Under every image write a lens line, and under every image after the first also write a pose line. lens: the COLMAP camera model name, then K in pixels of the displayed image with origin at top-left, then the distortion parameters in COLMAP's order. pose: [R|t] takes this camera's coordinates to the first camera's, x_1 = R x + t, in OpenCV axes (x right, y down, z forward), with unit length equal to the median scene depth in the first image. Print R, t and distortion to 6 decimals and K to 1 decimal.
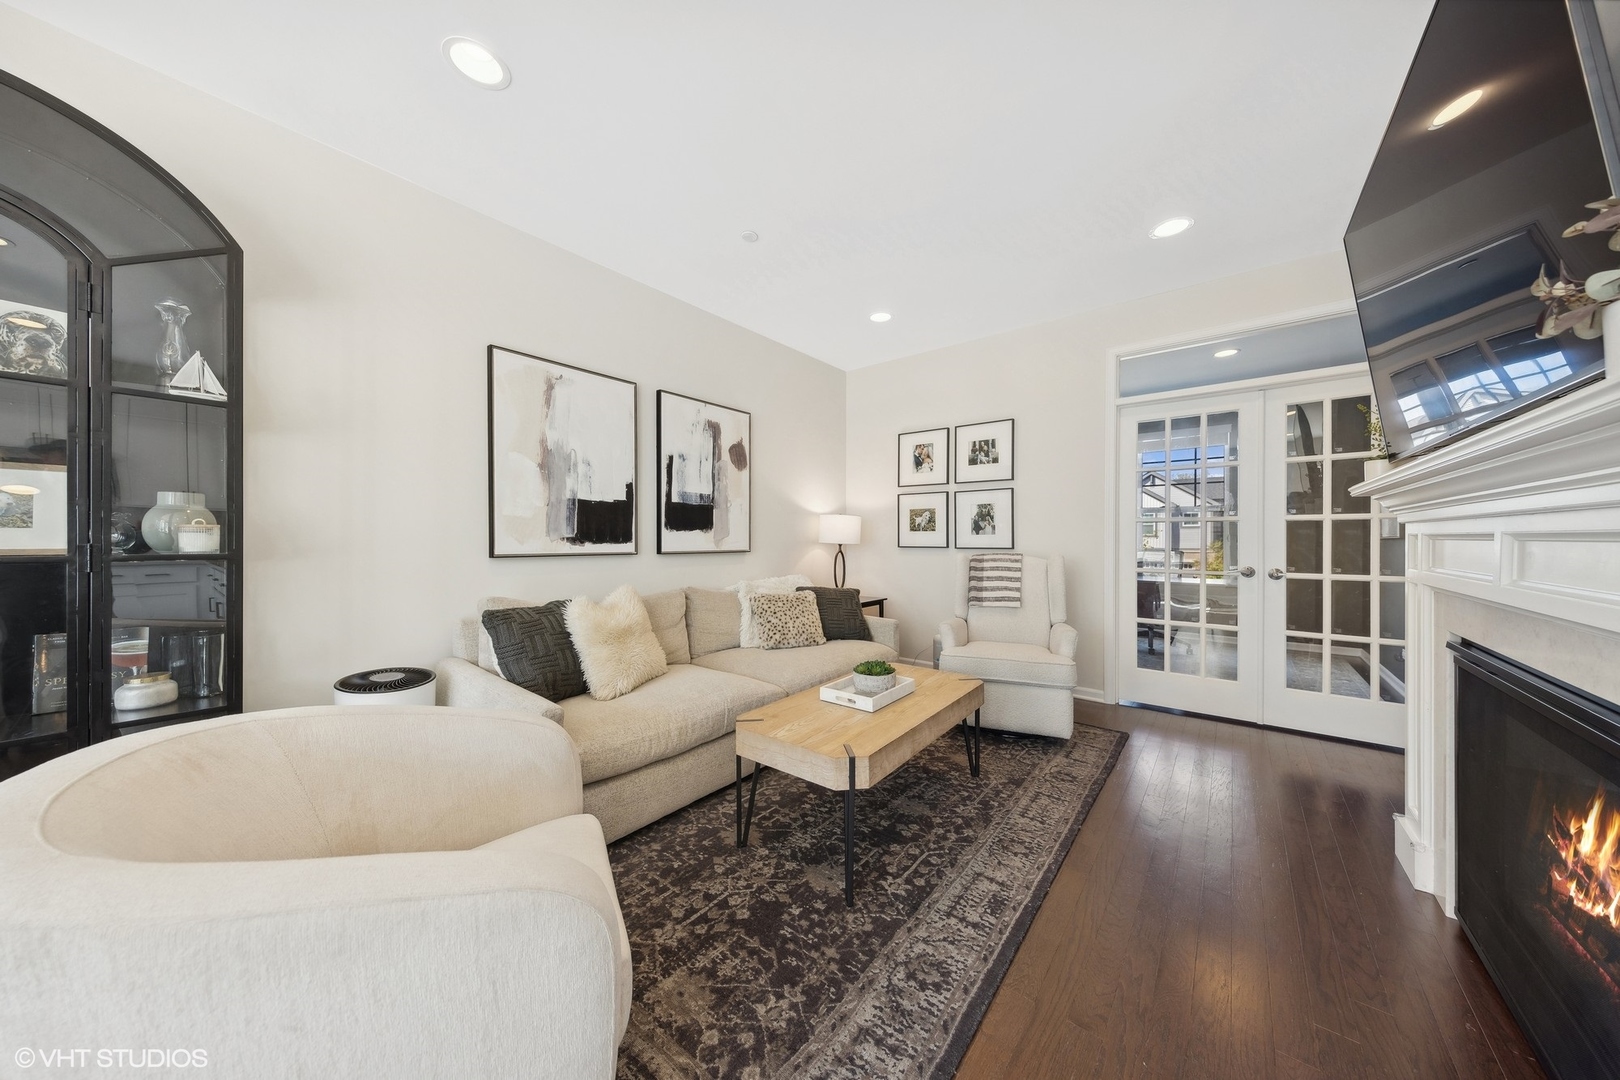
lens RADIAL K [[499.8, 0, 800.3], [0, 499.8, 531.1], [0, 0, 1]] dist [-0.000270, 0.000047]
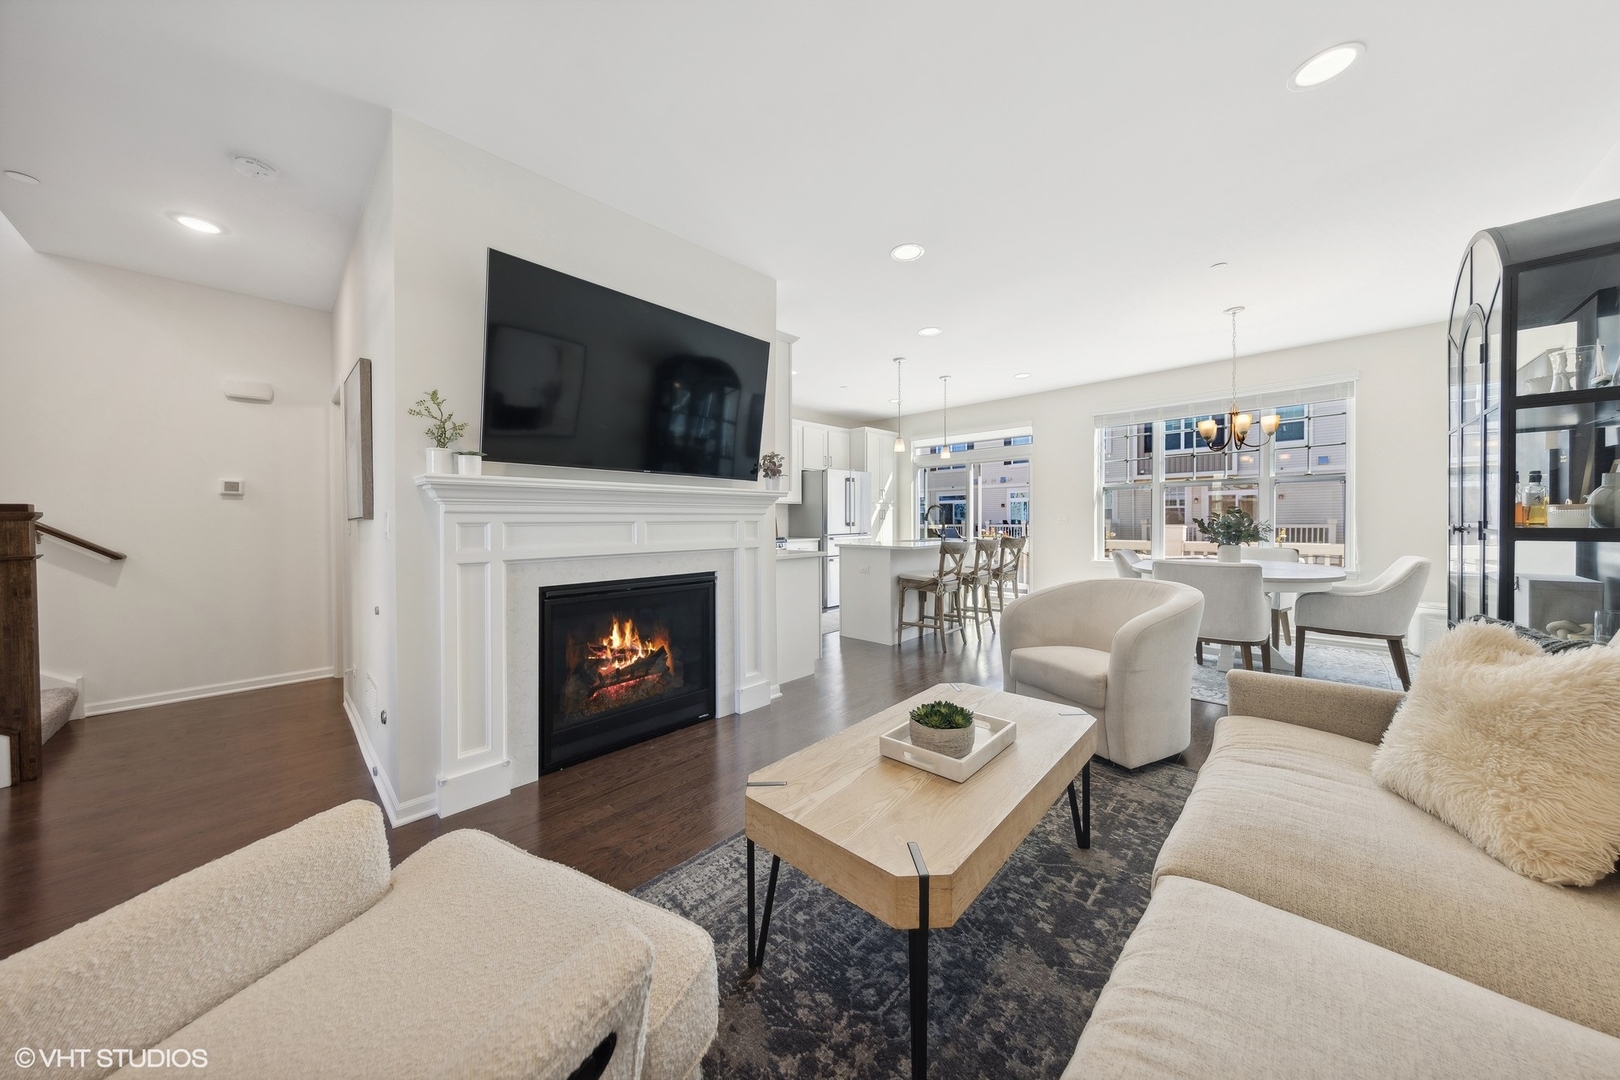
lens RADIAL K [[499.8, 0, 814.2], [0, 499.8, 526.6], [0, 0, 1]] dist [-0.000270, 0.000047]
pose [[-0.999094, -0.003723, 0.042397, 0.309847], [-0.003119, 0.999893, 0.014302, 0.030083], [-0.042446, 0.014157, -0.998998, 1.764455]]
